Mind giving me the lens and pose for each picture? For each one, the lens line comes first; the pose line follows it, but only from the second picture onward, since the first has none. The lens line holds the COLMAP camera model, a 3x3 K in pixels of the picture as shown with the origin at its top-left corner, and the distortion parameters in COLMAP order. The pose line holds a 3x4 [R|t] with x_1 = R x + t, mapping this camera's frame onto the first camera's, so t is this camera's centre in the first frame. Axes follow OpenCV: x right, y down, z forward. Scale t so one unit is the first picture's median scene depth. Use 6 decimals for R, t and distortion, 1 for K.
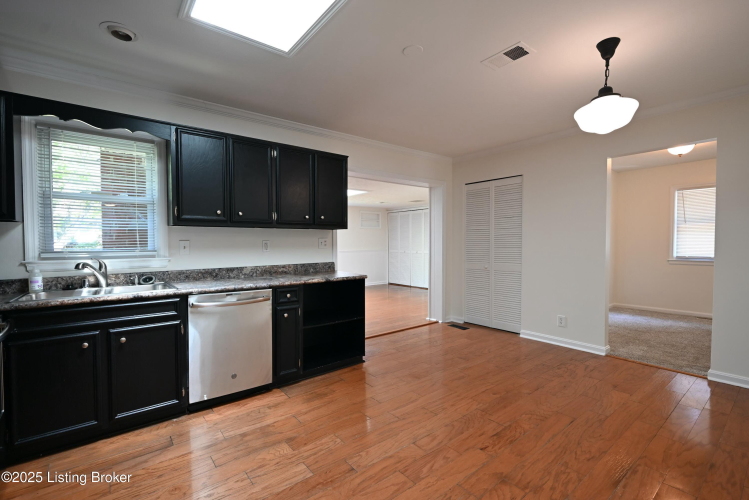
lens RADIAL K [[335.5, 0, 374.5], [0, 335.5, 250.0], [0, 0, 1]] dist [0.001895, 0.000273]
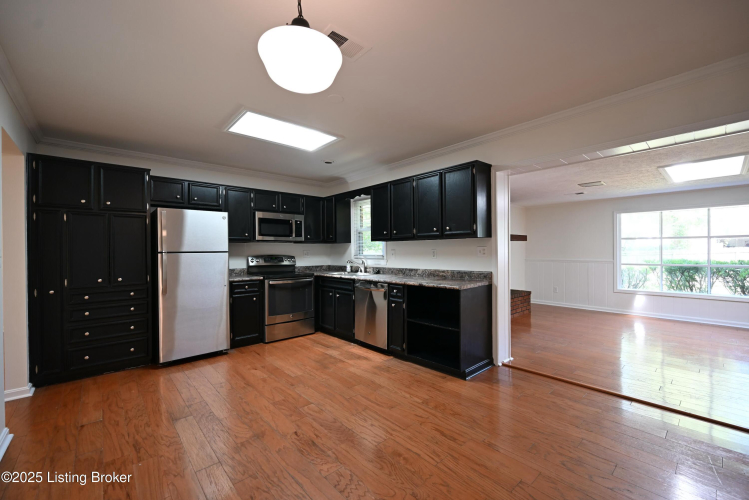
lens RADIAL K [[310.6, 0, 374.5], [0, 310.6, 250.0], [0, 0, 1]] dist [-0.001514, -0.000026]
pose [[0.054375, 0.001074, -0.998520, 0.972145], [-0.014692, 0.999892, 0.000275, -0.027695], [0.998413, 0.014655, 0.054384, 0.835336]]
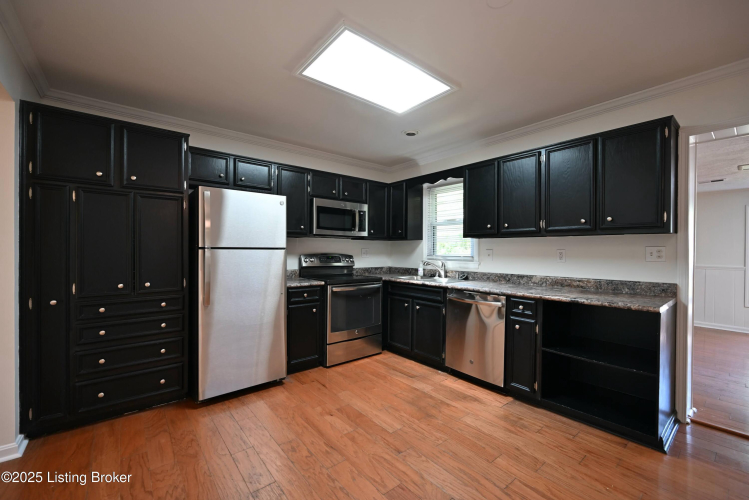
lens RADIAL K [[310.6, 0, 374.5], [0, 310.6, 250.0], [0, 0, 1]] dist [-0.001514, -0.000026]
pose [[0.009116, 0.003527, -0.999952, 0.616961], [-0.029745, 0.999552, 0.003254, -0.017721], [0.999516, 0.029714, 0.009217, 0.560538]]
